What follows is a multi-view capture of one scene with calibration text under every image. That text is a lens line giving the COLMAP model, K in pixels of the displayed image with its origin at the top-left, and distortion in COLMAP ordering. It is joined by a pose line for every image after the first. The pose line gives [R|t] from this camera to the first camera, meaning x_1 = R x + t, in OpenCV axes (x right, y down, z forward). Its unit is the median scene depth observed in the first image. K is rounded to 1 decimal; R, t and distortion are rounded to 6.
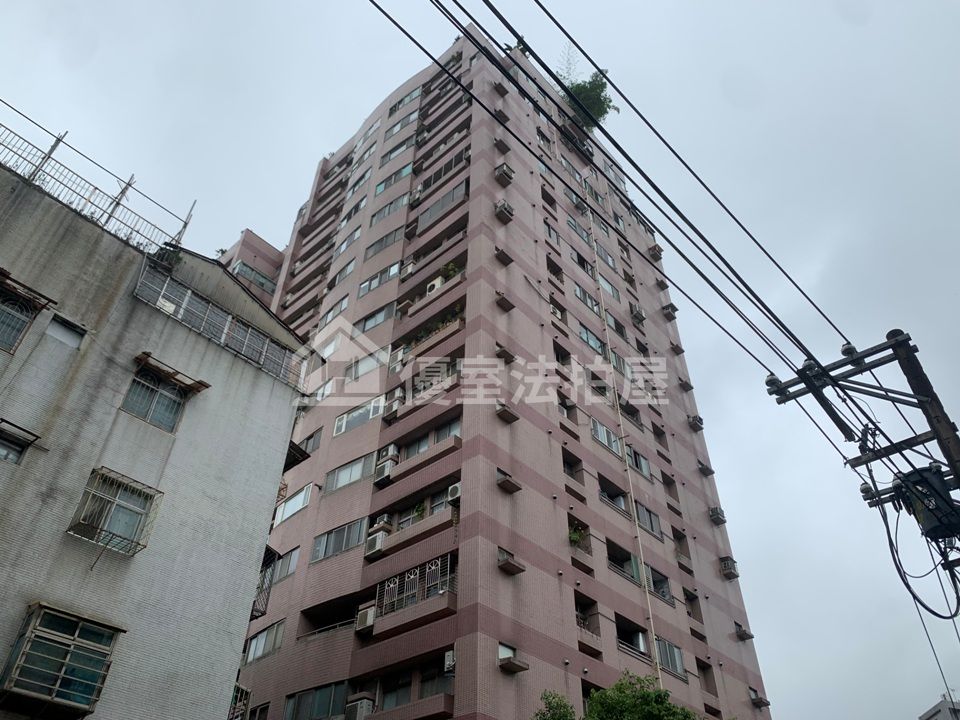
lens RADIAL K [[740.3, 0, 481.5], [0, 740.3, 362.1], [0, 0, 1]] dist [-0.011572, -0.006807]
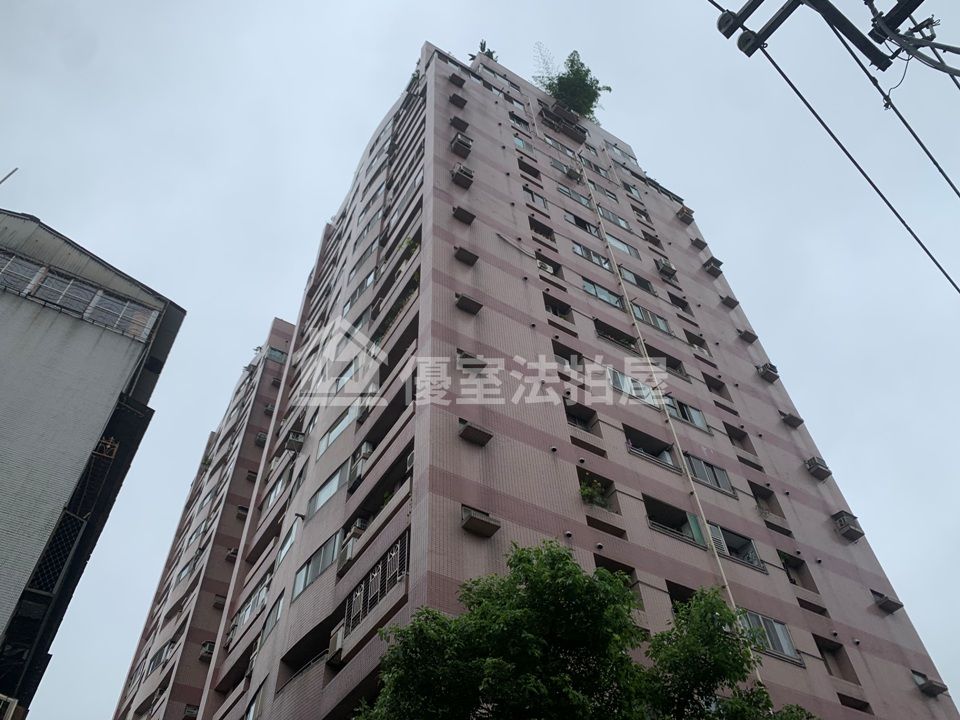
lens RADIAL K [[740.3, 0, 482.8], [0, 740.3, 357.7], [0, 0, 1]] dist [-0.011572, -0.006807]
pose [[0.958997, -0.245692, -0.141277, 0.128148], [0.222419, 0.961377, -0.162121, 0.158224], [0.175652, 0.124051, 0.976605, 0.166907]]
